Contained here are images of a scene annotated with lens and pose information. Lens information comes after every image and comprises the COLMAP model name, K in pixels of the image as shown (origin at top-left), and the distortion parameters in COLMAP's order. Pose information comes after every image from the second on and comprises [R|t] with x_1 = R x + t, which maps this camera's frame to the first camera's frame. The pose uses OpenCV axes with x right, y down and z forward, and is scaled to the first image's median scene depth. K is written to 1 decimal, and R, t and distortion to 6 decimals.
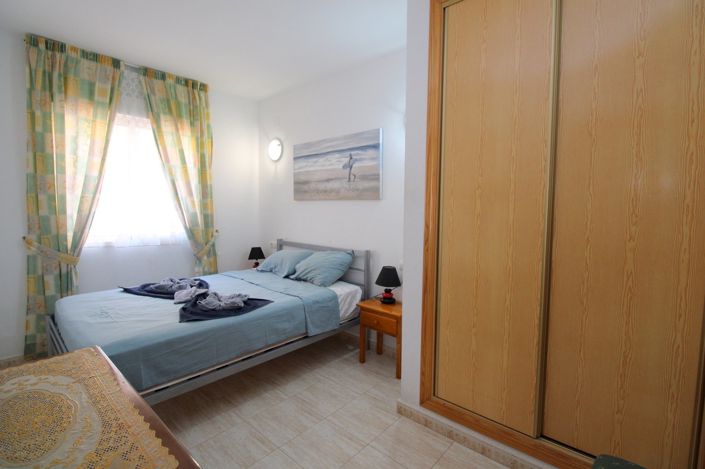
lens RADIAL K [[326.3, 0, 359.6], [0, 326.3, 229.5], [0, 0, 1]] dist [-0.000386, -0.012472]
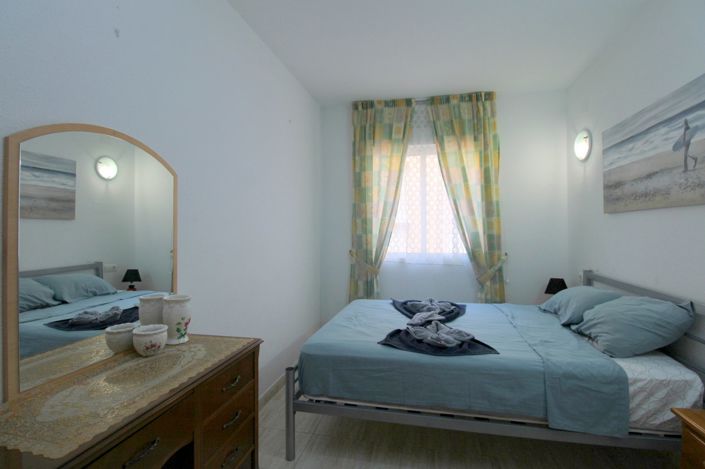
lens RADIAL K [[340.1, 0, 353.1], [0, 340.1, 226.1], [0, 0, 1]] dist [-0.001130, -0.001125]
pose [[0.491613, -0.023350, -0.870500, 0.187575], [-0.047546, 0.997430, -0.053606, -0.002304], [0.869515, 0.067742, 0.489240, 0.264543]]
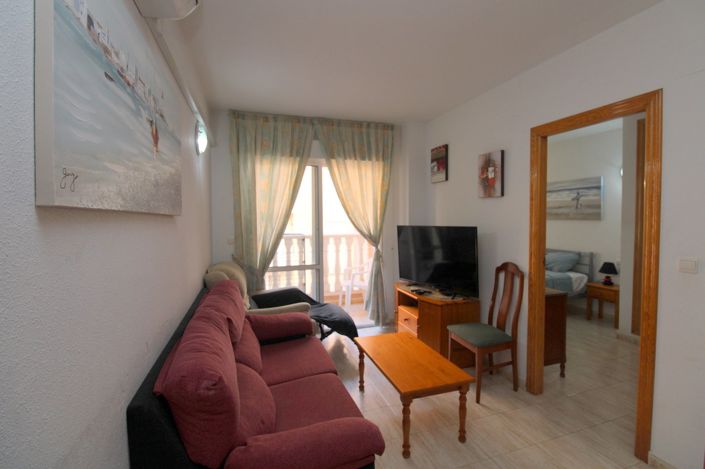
lens RADIAL K [[326.3, 0, 359.6], [0, 326.3, 229.5], [0, 0, 1]] dist [-0.000386, -0.012472]
pose [[0.859922, 0.001563, -0.510422, -0.135501], [-0.016425, 0.999562, -0.024612, 0.010953], [0.510160, 0.029549, 0.859572, -0.919278]]
